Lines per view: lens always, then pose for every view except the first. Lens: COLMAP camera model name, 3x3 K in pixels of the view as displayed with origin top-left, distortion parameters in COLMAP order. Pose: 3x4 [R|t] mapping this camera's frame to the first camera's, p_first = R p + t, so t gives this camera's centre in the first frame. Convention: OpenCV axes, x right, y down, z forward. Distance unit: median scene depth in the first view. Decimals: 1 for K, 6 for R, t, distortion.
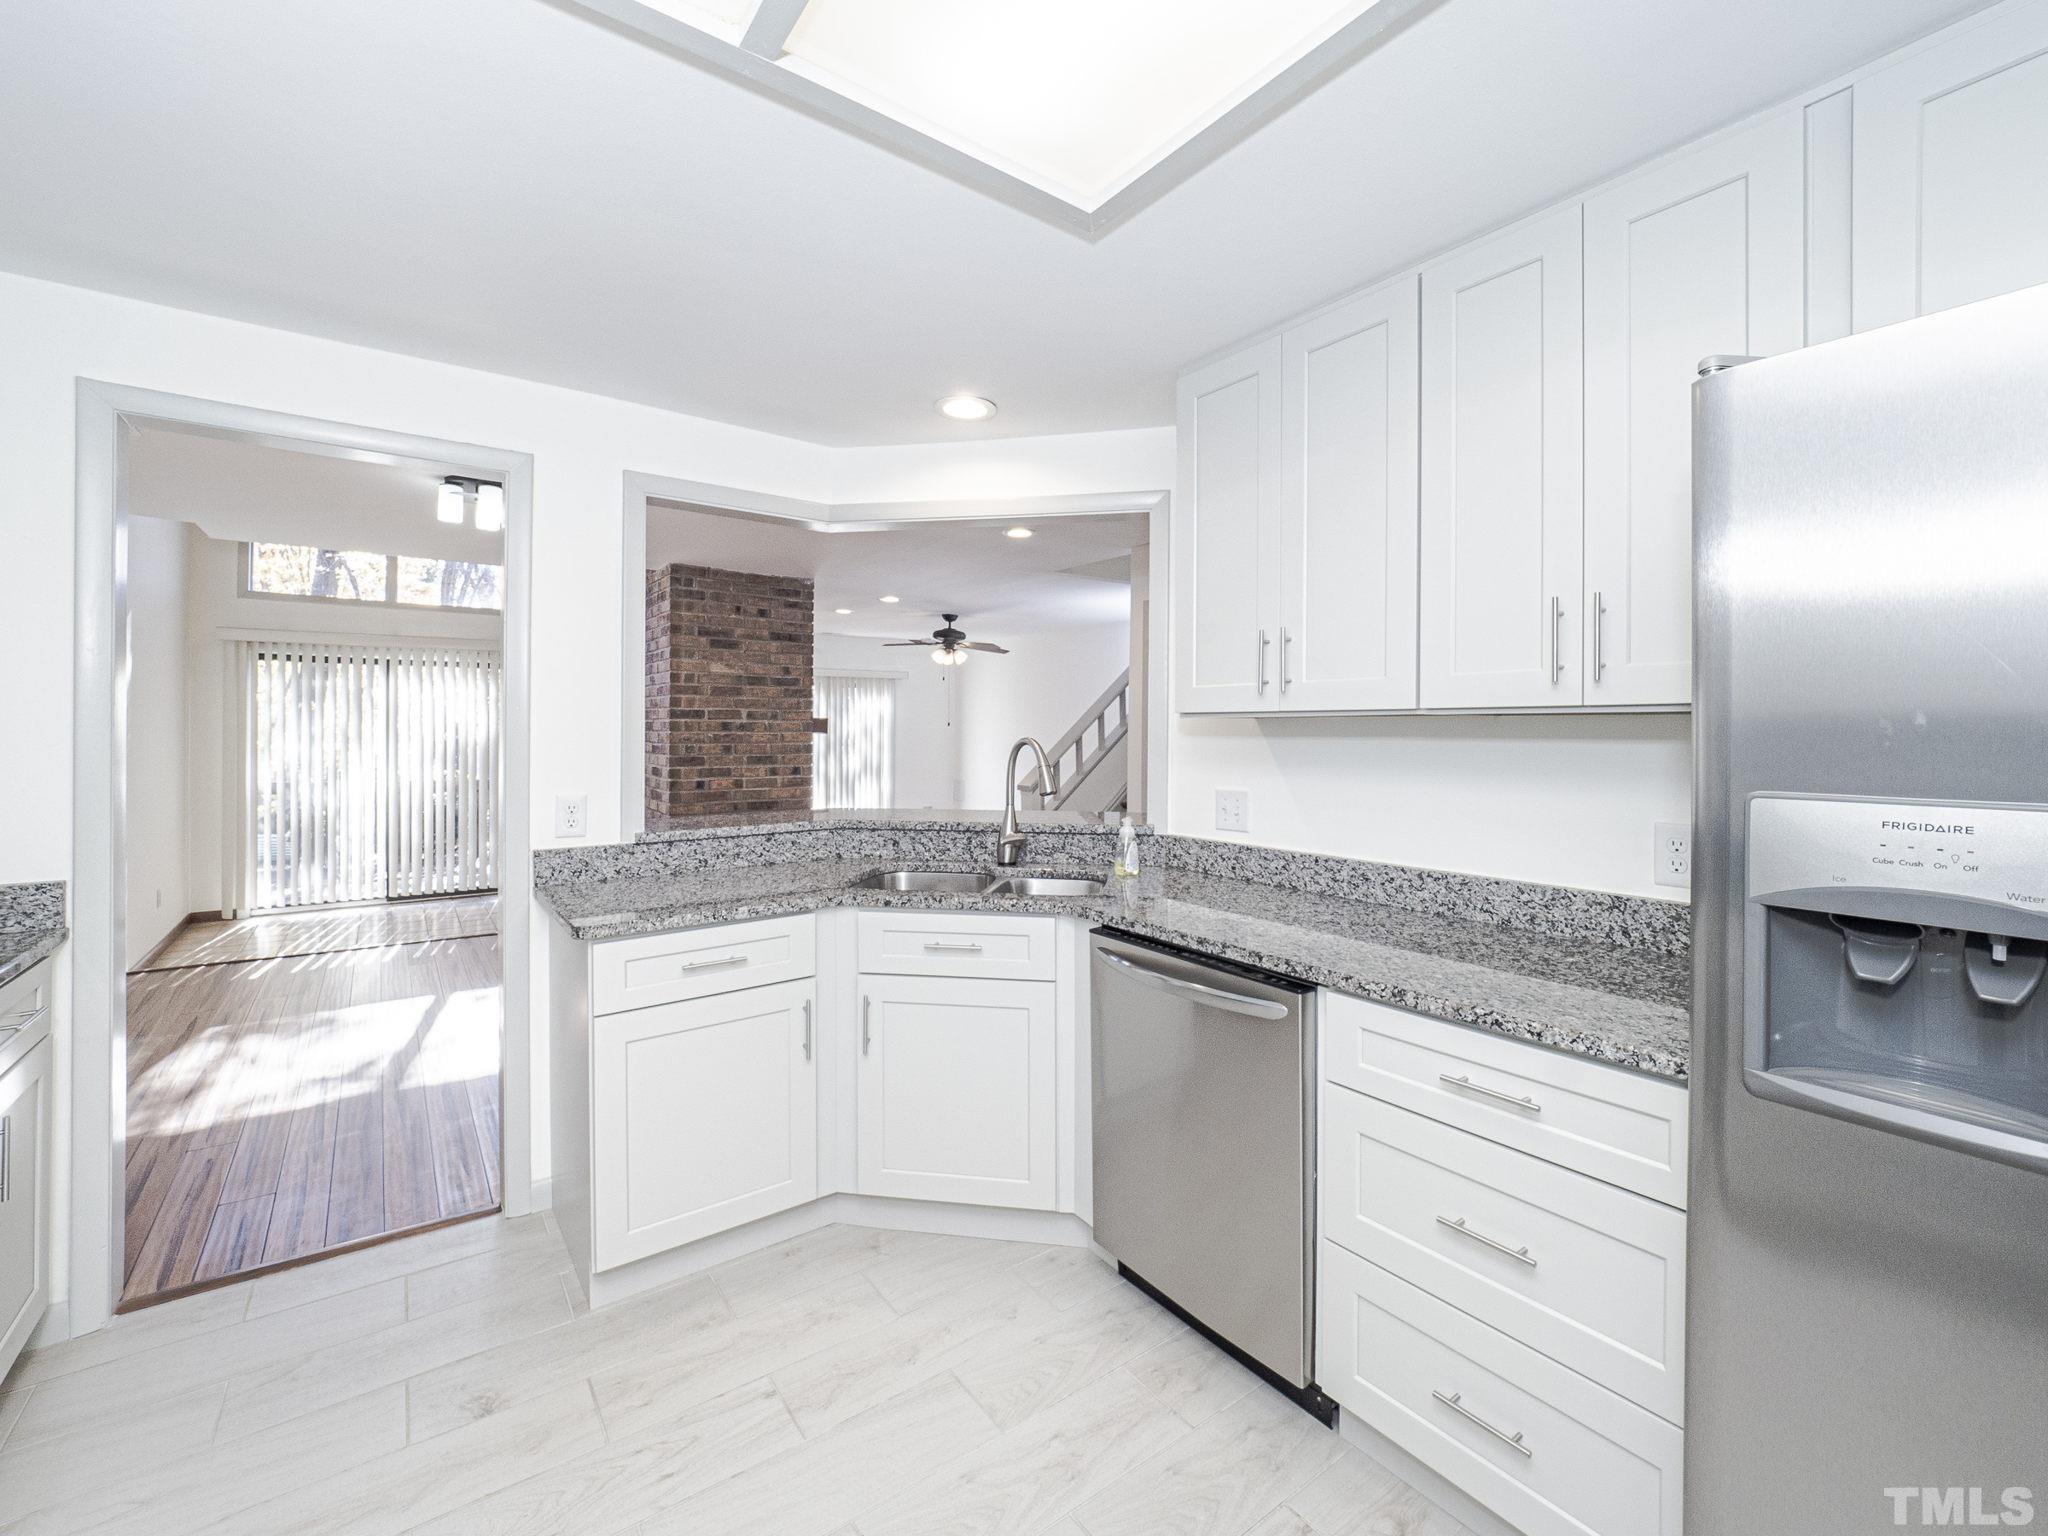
lens RADIAL K [[867.8, 0, 1032.0], [0, 867.8, 742.2], [0, 0, 1]] dist [0.000810, -0.000142]
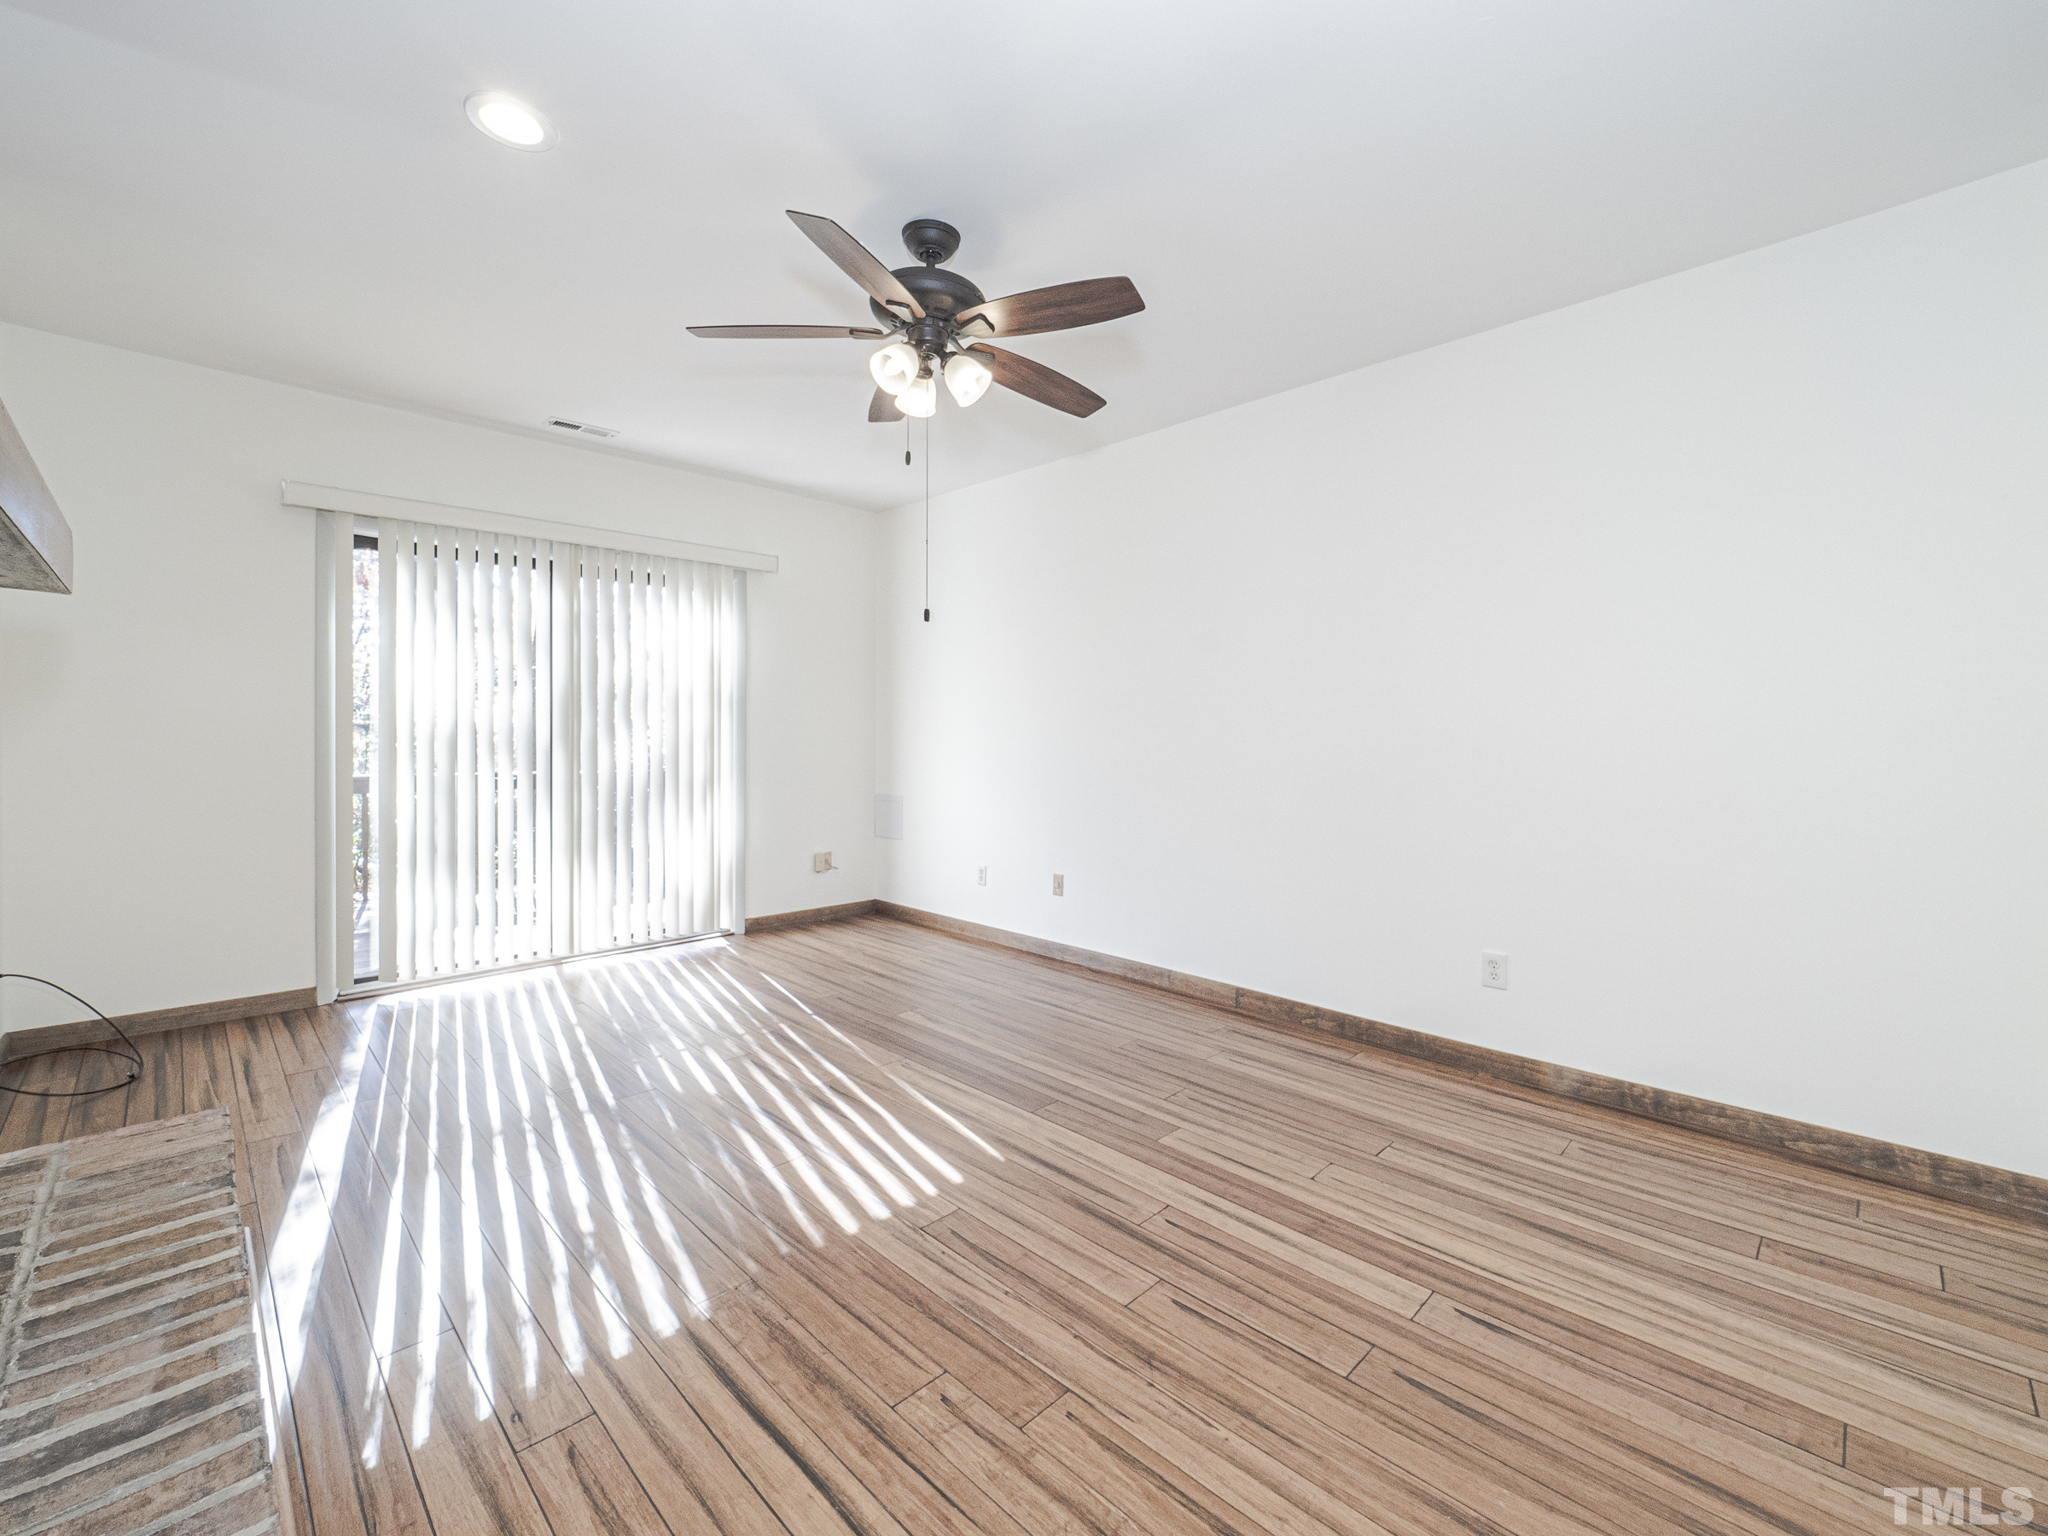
lens RADIAL K [[867.8, 0, 1032.0], [0, 867.8, 742.2], [0, 0, 1]] dist [0.000810, -0.000142]
pose [[0.988685, -0.001962, 0.149991, -0.145850], [0.002907, 0.999977, -0.006078, 0.032673], [-0.149976, 0.006445, 0.988669, 0.980527]]
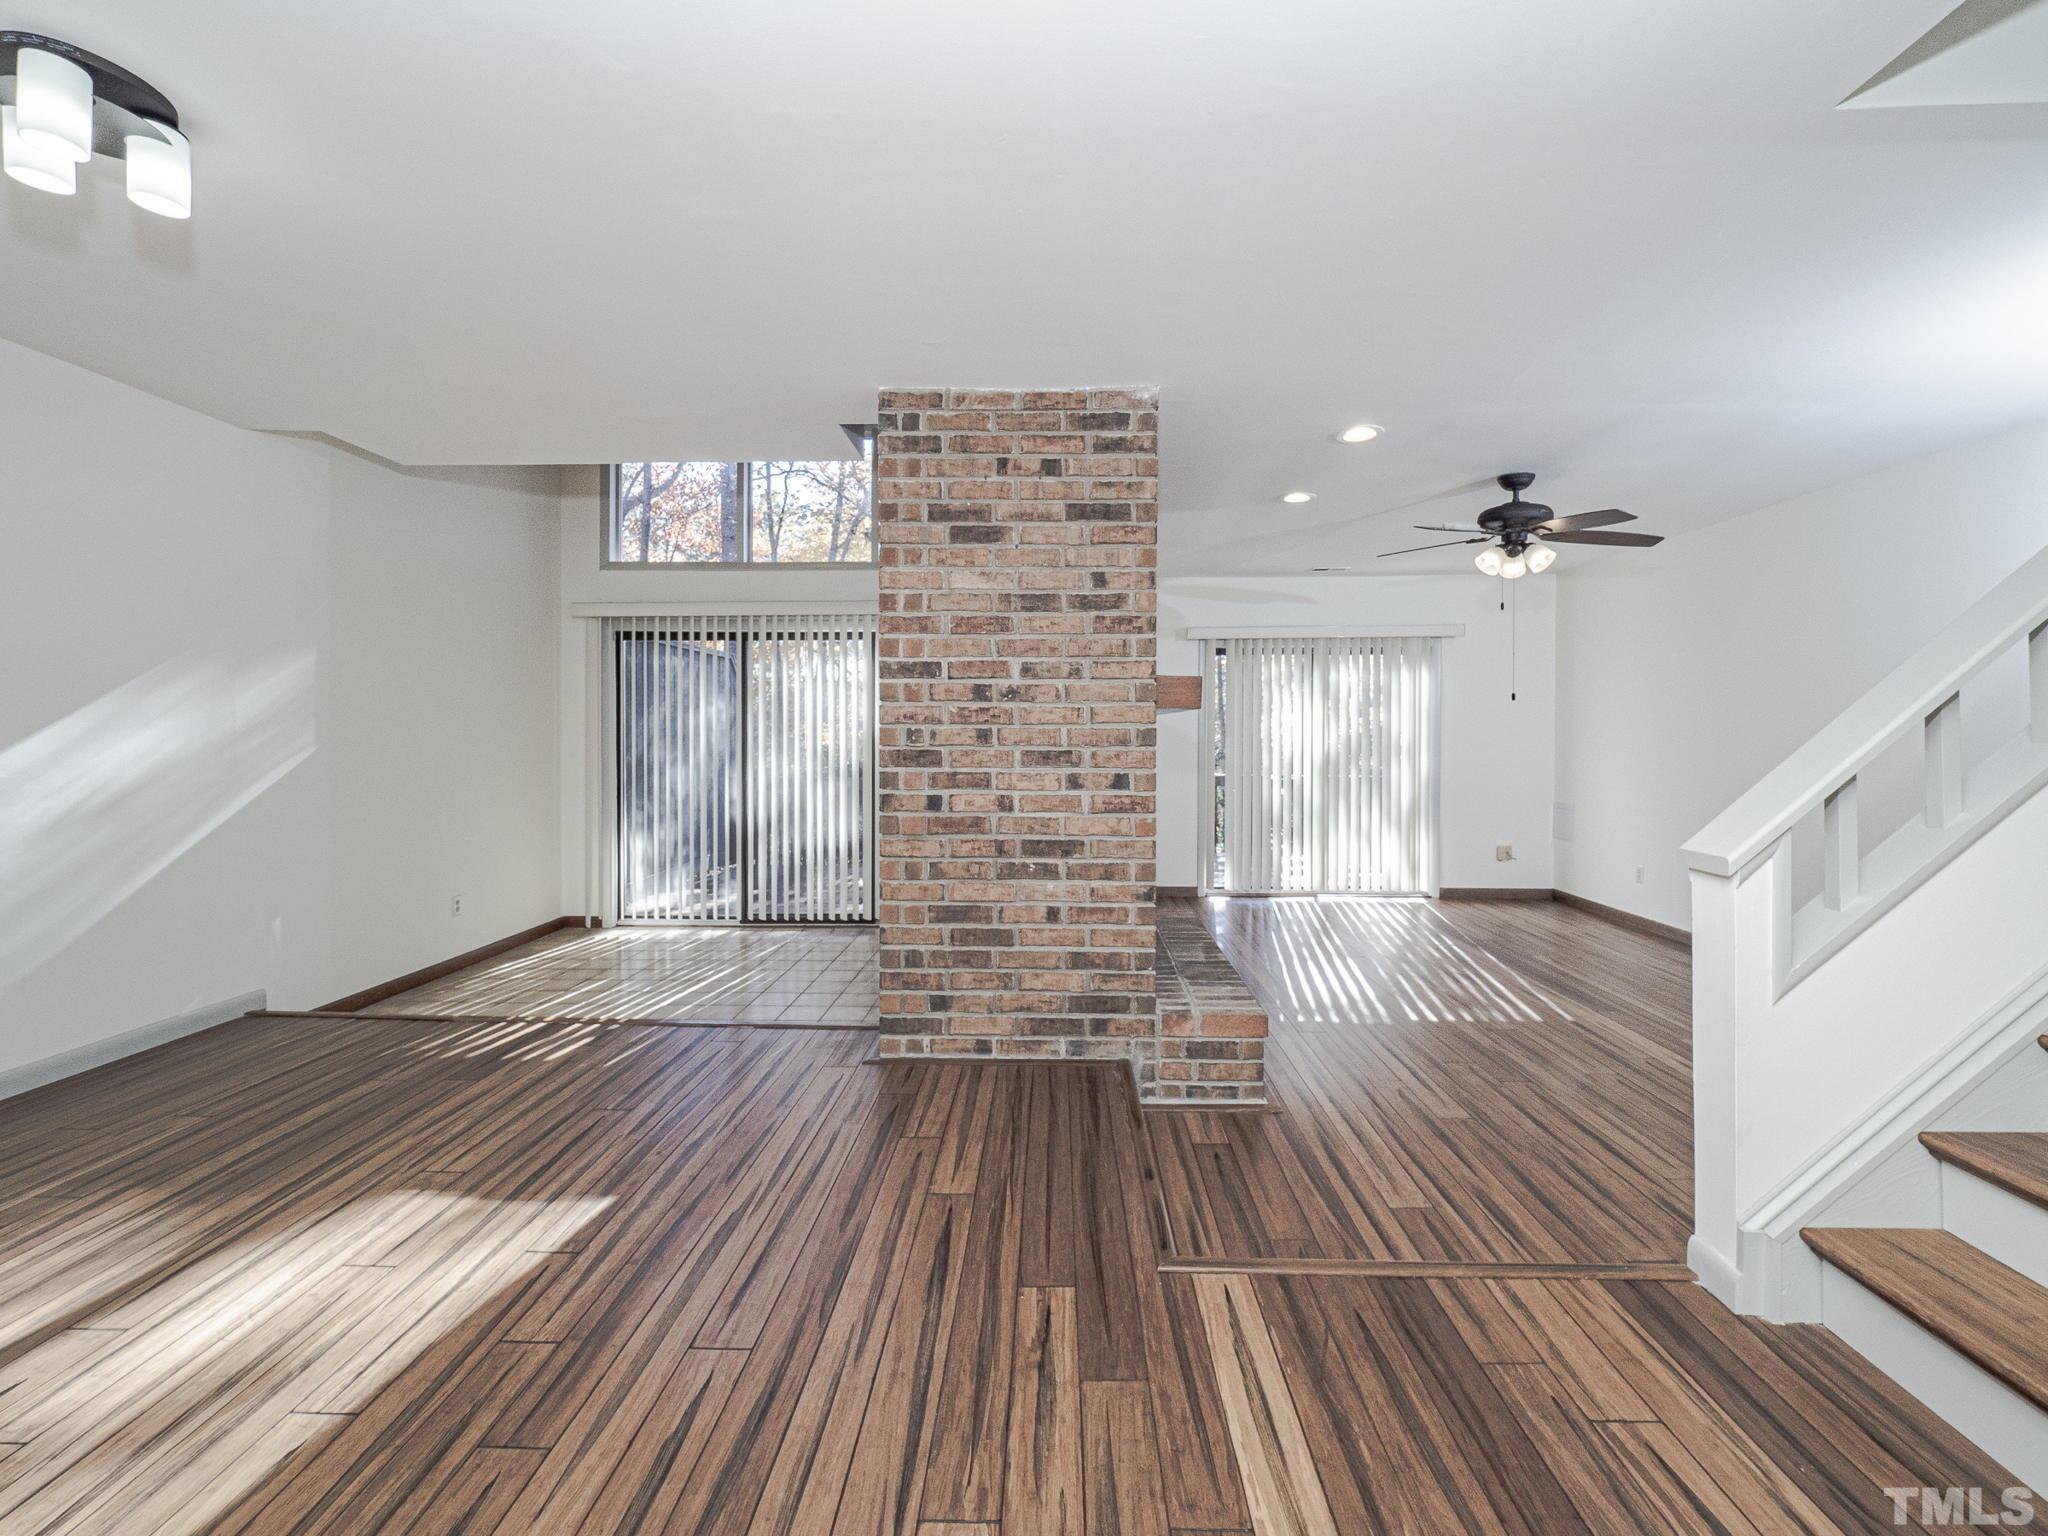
lens RADIAL K [[867.8, 0, 1032.0], [0, 867.8, 742.2], [0, 0, 1]] dist [0.000810, -0.000142]
pose [[0.785344, 0.002566, -0.619055, -0.005934], [-0.008190, 0.999947, -0.006245, 0.014550], [0.619006, 0.009974, 0.785323, 0.603418]]
